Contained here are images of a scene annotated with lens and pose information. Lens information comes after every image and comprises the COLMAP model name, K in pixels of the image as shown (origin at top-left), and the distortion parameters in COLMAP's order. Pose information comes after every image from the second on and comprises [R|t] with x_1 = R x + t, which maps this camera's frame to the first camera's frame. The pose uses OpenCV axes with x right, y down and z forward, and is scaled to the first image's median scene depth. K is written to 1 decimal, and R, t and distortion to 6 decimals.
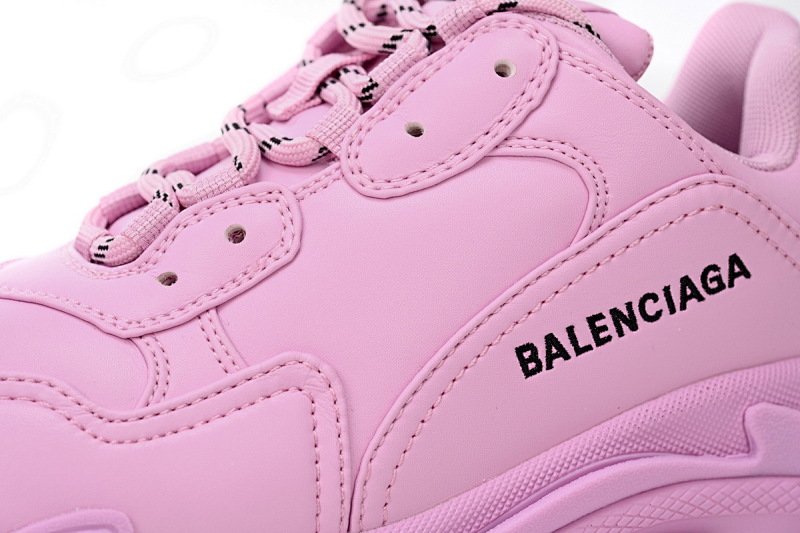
lens RADIAL K [[2194.8, 0, 398.2], [0, 2194.8, 267.5], [0, 0, 1]] dist [-0.003143, 0.000000]
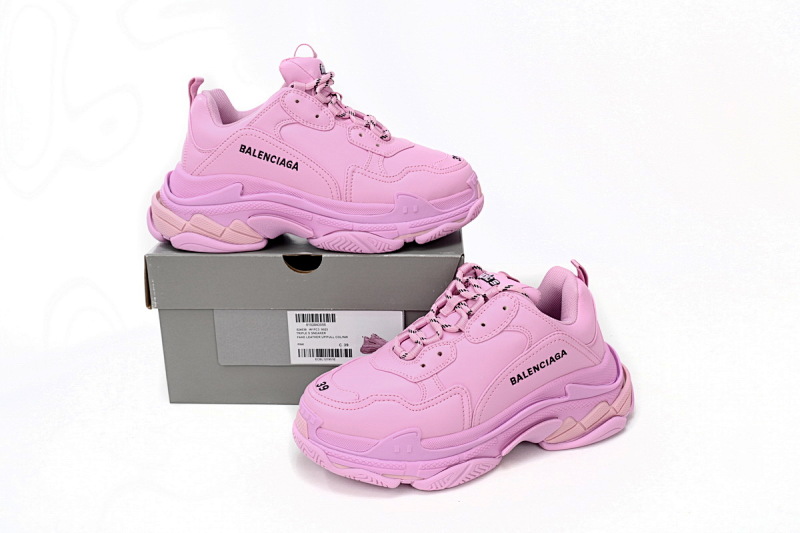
lens RADIAL K [[829.9, 0, 400.6], [0, 829.9, 266.0], [0, 0, 1]] dist [-0.002482, 0.000000]
pose [[0.998772, -0.037797, 0.032021, -0.185062], [0.033767, 0.992417, 0.118184, -0.349622], [-0.036245, -0.116958, 0.992475, -0.465653]]
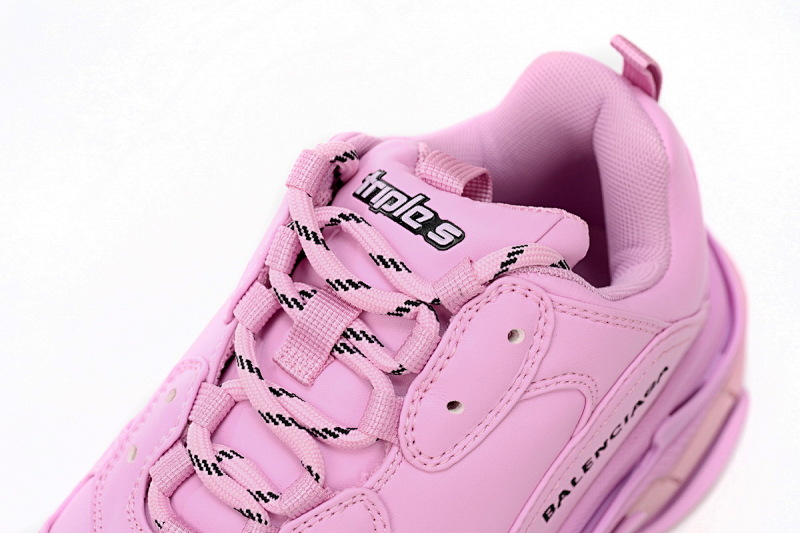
lens RADIAL K [[1577.4, 0, 399.3], [0, 1577.4, 266.2], [0, 0, 1]] dist [-0.030765, 0.000000]
pose [[0.882995, -0.338943, 0.324712, -0.267466], [0.086242, 0.797160, 0.597577, -0.629831], [-0.461392, -0.499653, 0.733119, 0.433358]]
